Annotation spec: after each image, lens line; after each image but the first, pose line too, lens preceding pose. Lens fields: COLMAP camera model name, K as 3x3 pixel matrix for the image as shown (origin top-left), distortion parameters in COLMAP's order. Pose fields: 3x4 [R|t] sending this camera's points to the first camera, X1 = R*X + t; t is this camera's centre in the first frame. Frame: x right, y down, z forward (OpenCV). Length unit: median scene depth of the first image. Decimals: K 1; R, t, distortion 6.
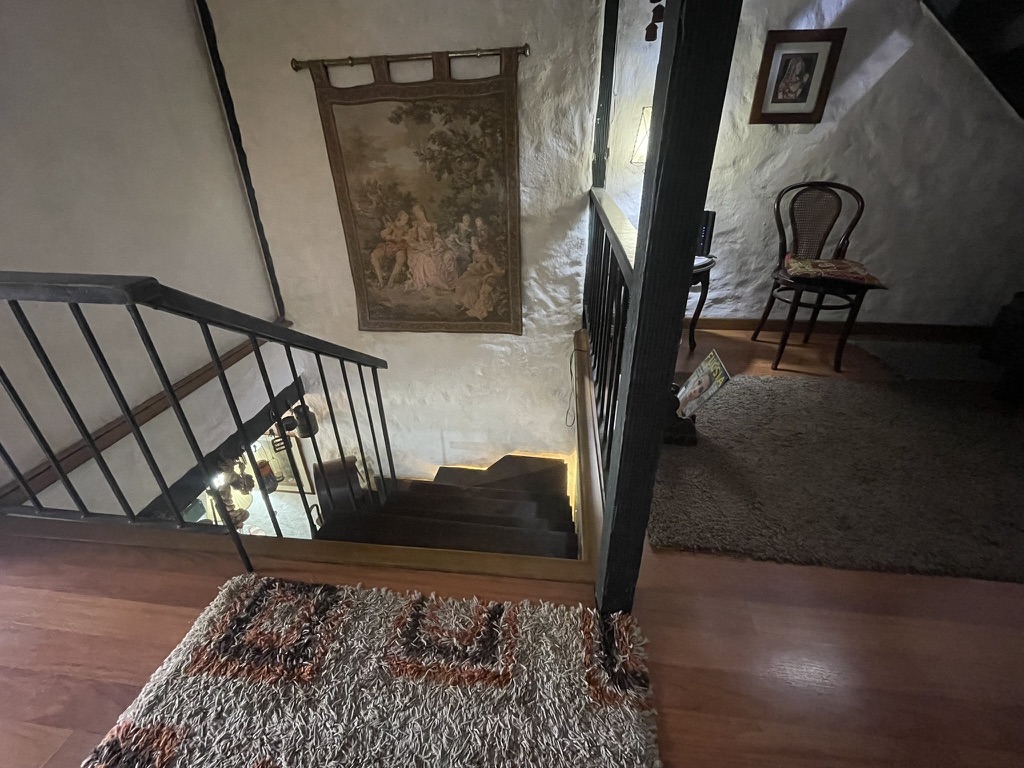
lens RADIAL K [[432.5, 0, 512.0], [0, 432.5, 384.0], [0, 0, 1]] dist [0.000489, -0.000405]
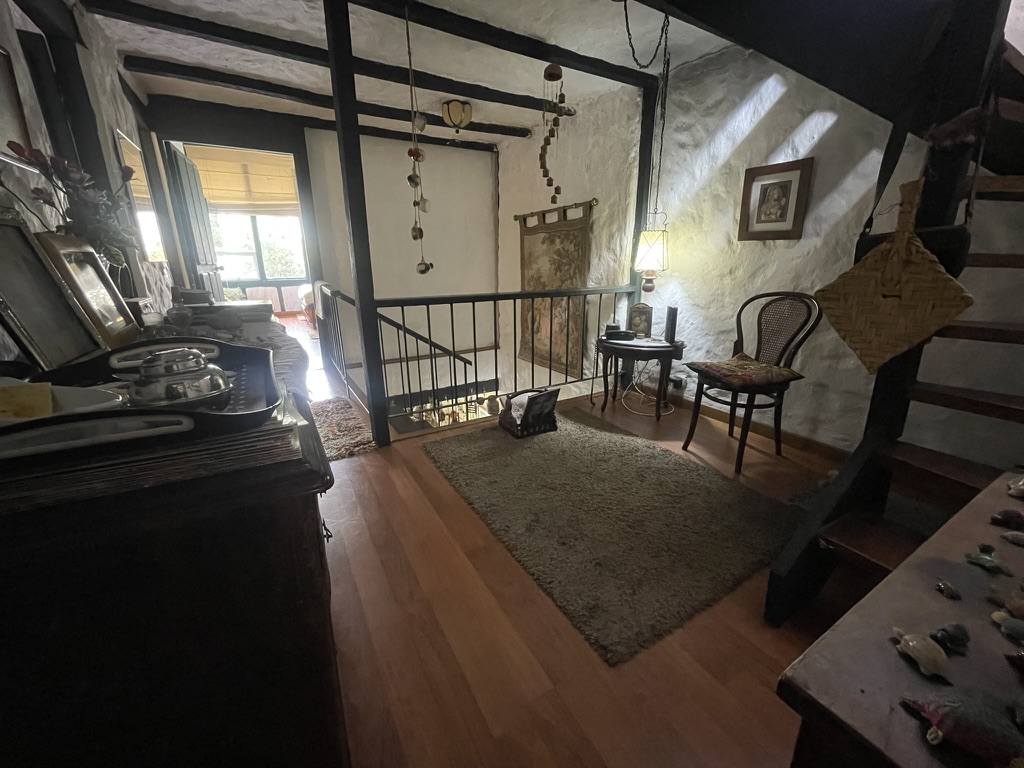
lens RADIAL K [[411.6, 0, 512.0], [0, 411.6, 384.0], [0, 0, 1]] dist [0.000172, 0.000074]
pose [[0.603075, 0.241489, -0.760253, 1.098555], [-0.359417, 0.933109, 0.011285, -0.048725], [0.712124, 0.266442, 0.649529, -0.024896]]
